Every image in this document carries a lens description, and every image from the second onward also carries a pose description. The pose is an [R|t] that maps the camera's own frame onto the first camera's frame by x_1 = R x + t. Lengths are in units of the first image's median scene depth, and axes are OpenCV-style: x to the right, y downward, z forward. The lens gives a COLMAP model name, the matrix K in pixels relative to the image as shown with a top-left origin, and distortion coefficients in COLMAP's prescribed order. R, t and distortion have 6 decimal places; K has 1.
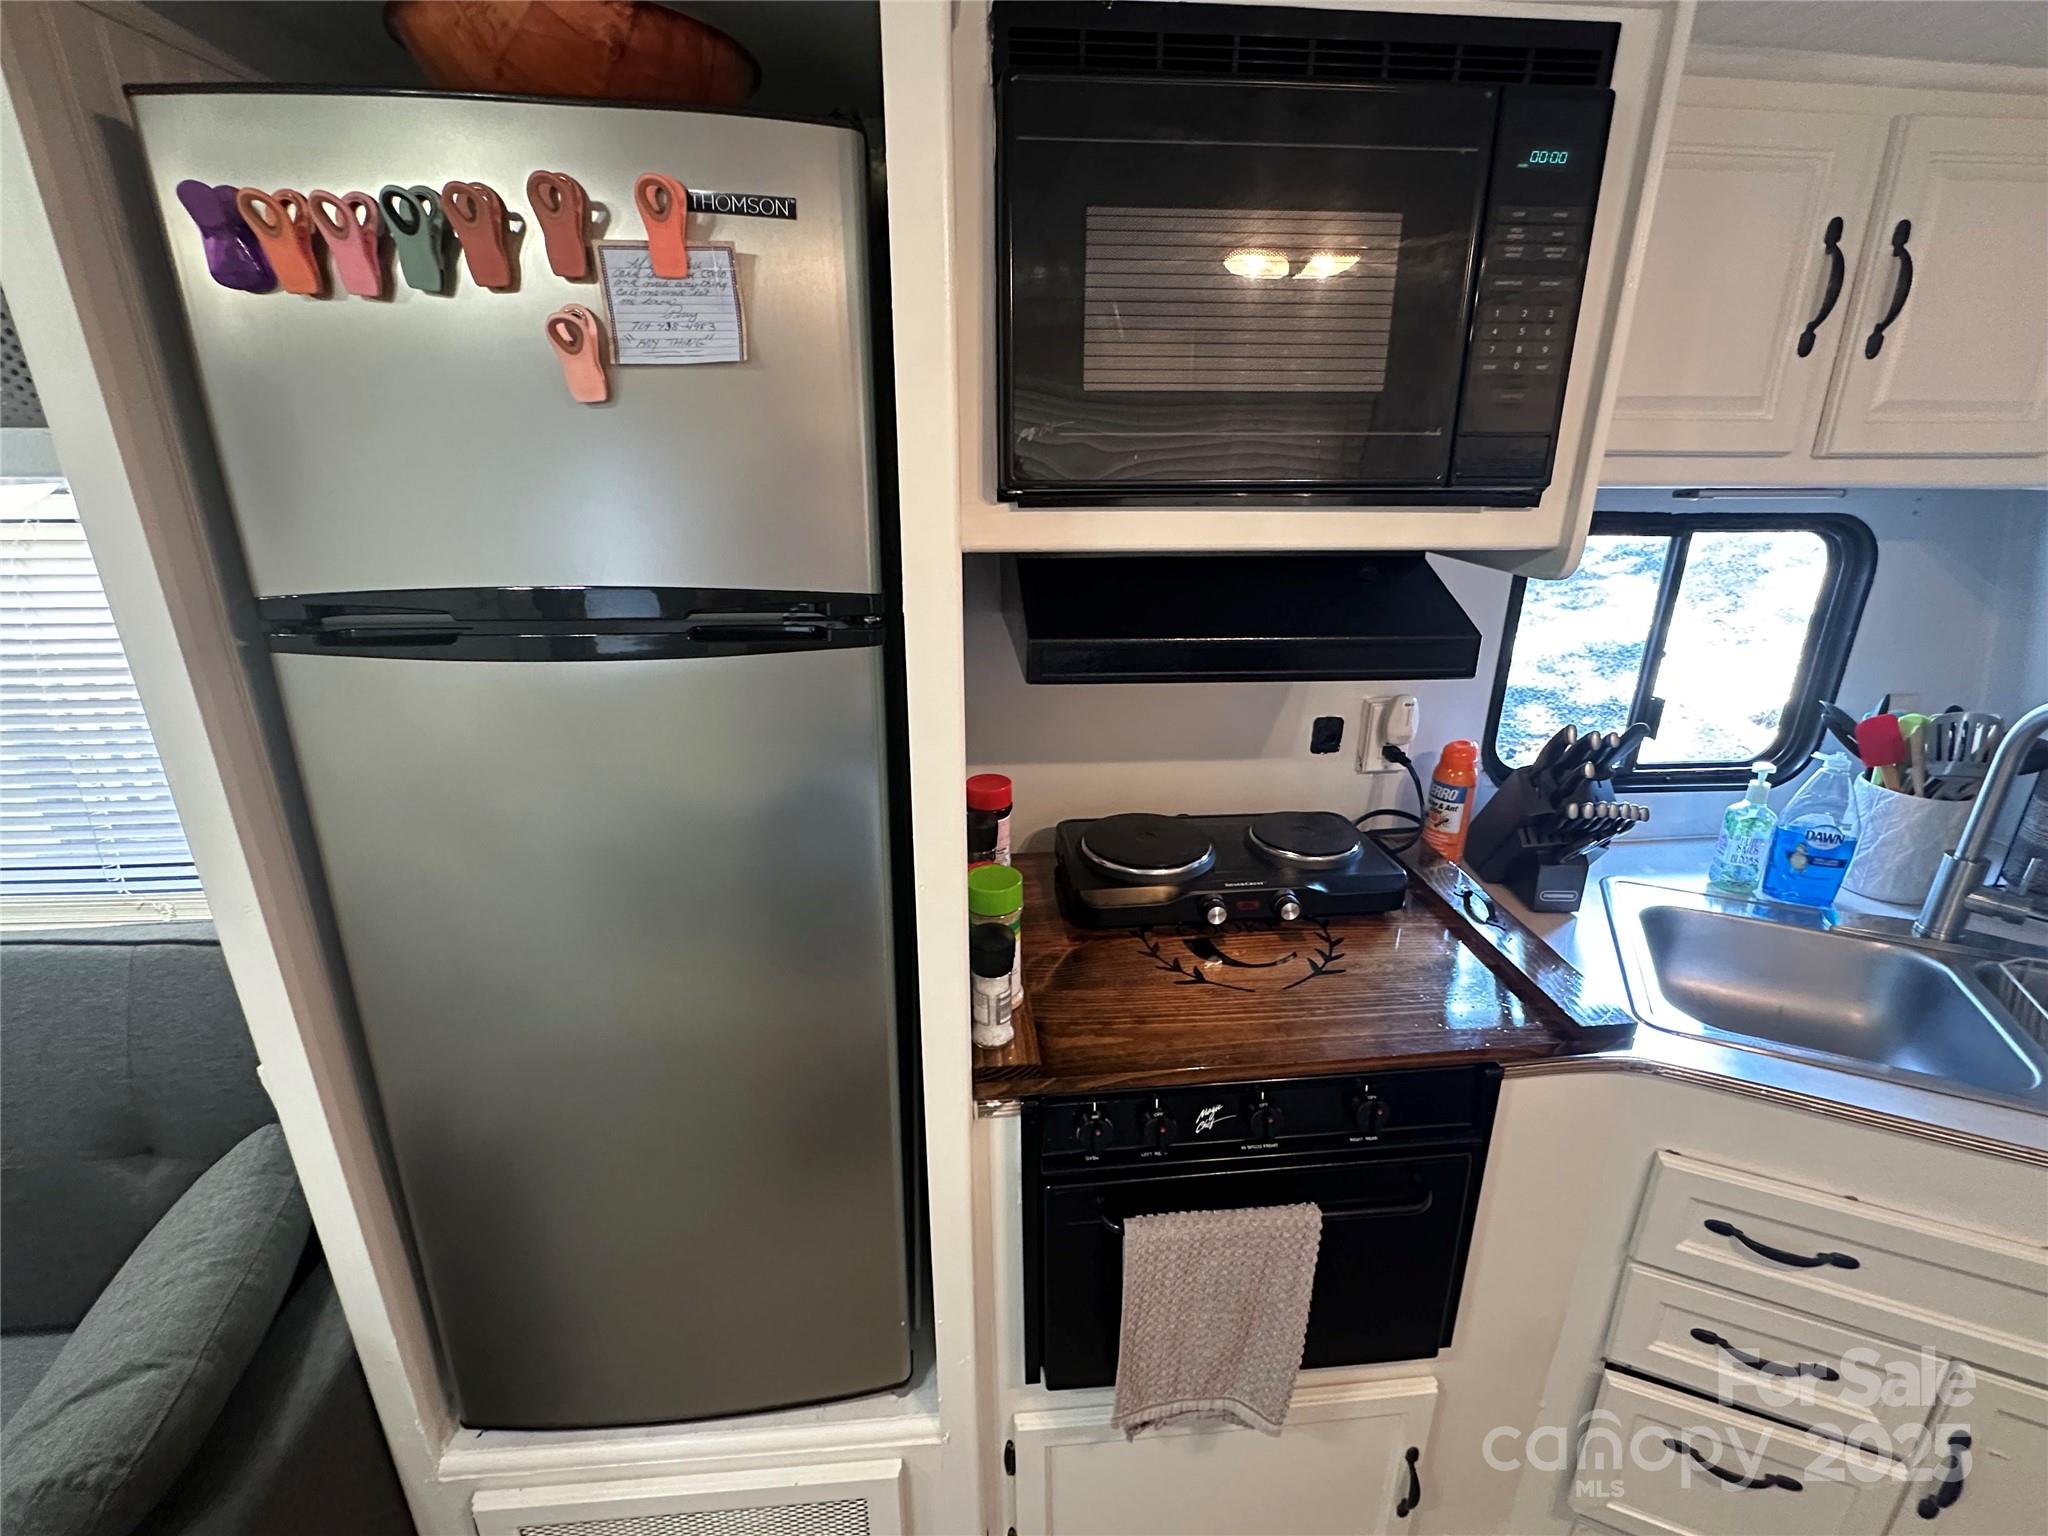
lens RADIAL K [[921.7, 0, 1023.2], [0, 921.7, 772.5], [0, 0, 1]] dist [-0.003869, 0.000708]
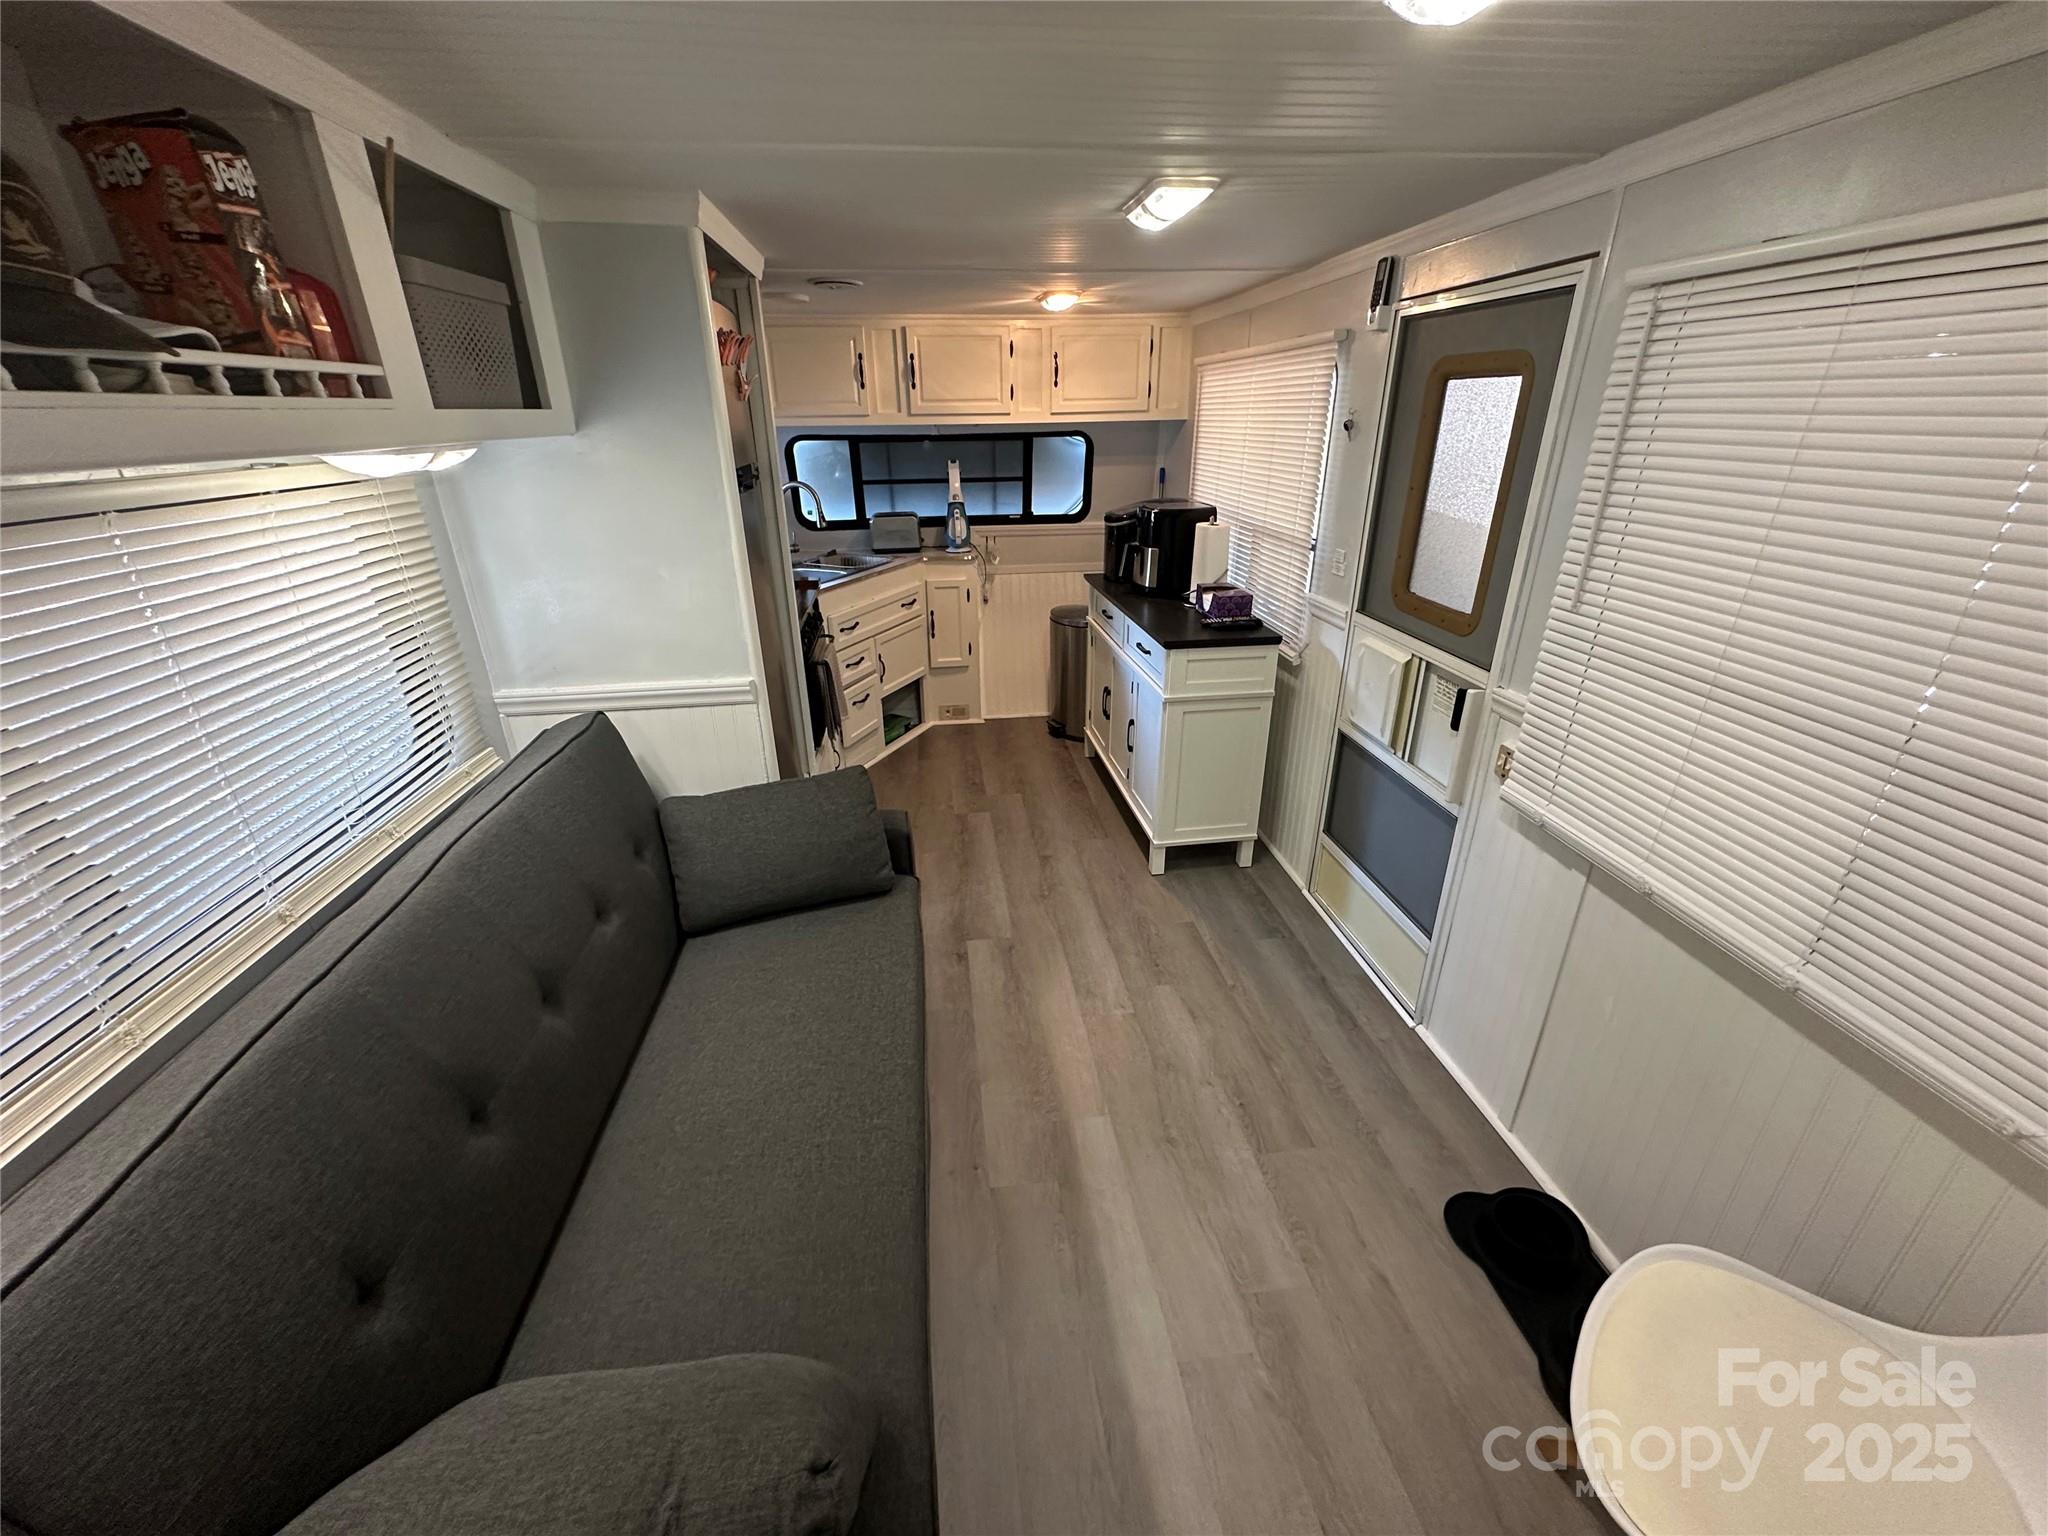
lens RADIAL K [[823.4, 0, 1015.6], [0, 823.4, 763.7], [0, 0, 1]] dist [0.001579, 0.000238]
pose [[-0.028441, -0.397805, 0.917029, -2.429451], [0.345959, 0.856786, 0.382401, -0.065215], [-0.937819, 0.328130, 0.113256, 0.144581]]
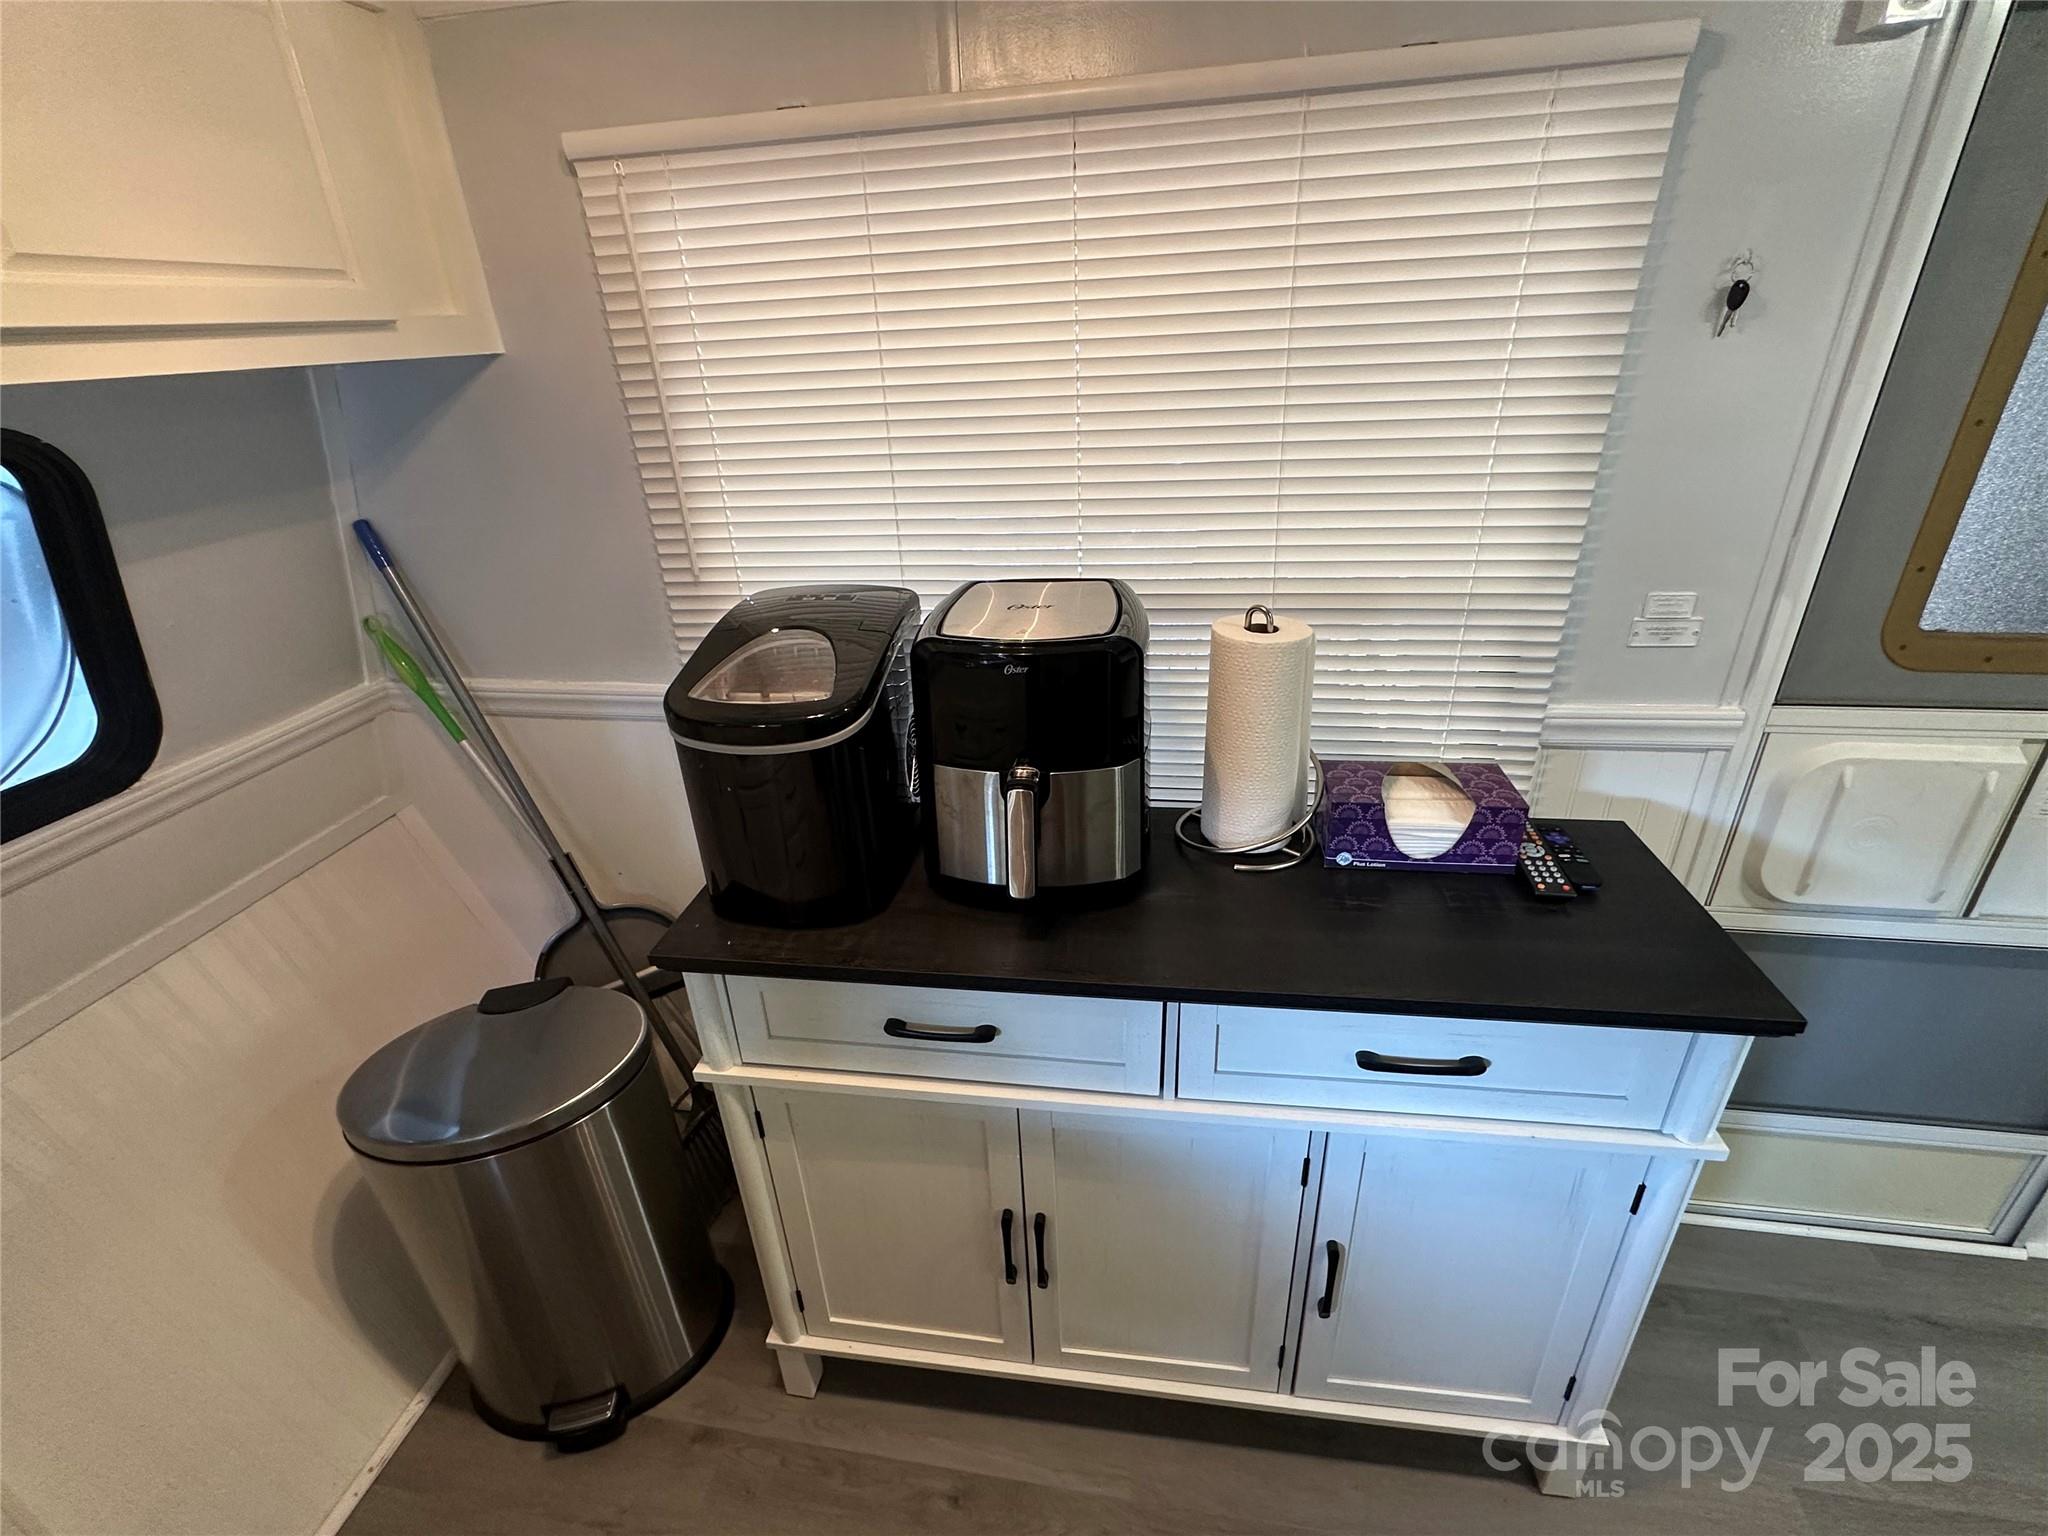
lens RADIAL K [[921.7, 0, 1023.2], [0, 921.7, 772.5], [0, 0, 1]] dist [-0.003869, 0.000708]
pose [[-0.966915, -0.074140, 0.244089, 0.326260], [0.124440, 0.698189, 0.705016, -0.111005], [-0.222690, 0.712065, -0.665863, 0.424589]]
